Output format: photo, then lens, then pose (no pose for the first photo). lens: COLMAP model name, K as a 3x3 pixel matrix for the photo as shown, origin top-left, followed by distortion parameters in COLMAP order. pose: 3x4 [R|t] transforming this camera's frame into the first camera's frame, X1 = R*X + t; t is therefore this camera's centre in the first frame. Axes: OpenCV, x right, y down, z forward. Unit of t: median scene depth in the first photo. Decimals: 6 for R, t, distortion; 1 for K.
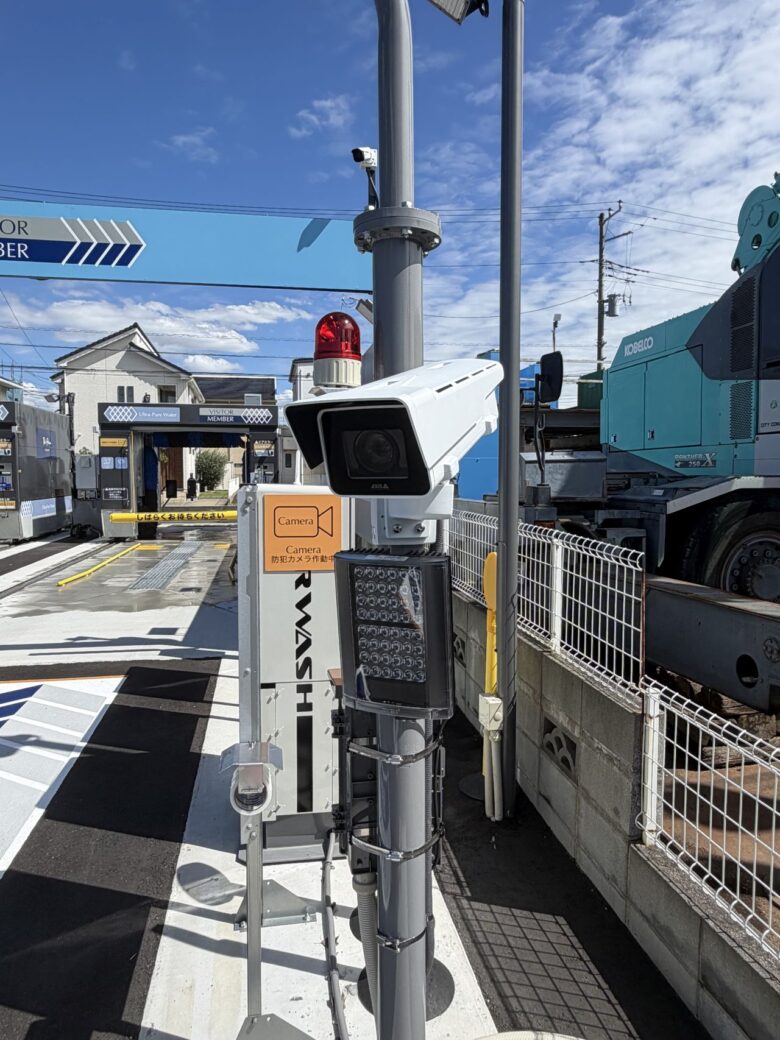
lens RADIAL K [[688.8, 0, 392.1], [0, 688.8, 517.1], [0, 0, 1]] dist [-0.000806, -0.001666]
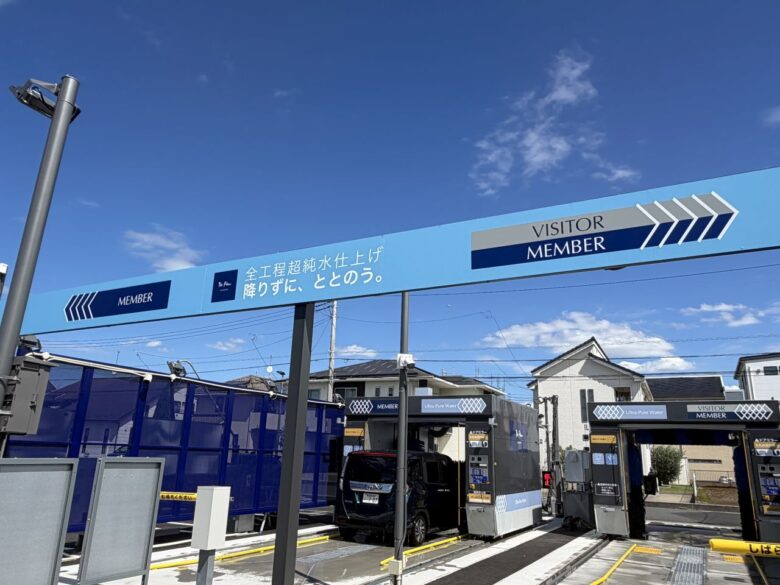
lens RADIAL K [[564.5, 0, 389.2], [0, 564.5, 291.3], [0, 0, 1]] dist [-0.031571, 0.000731]
pose [[0.783024, -0.142245, -0.605508, -0.101888], [-0.081409, 0.941686, -0.326495, -0.012693], [0.616641, 0.304948, 0.725783, 0.087916]]
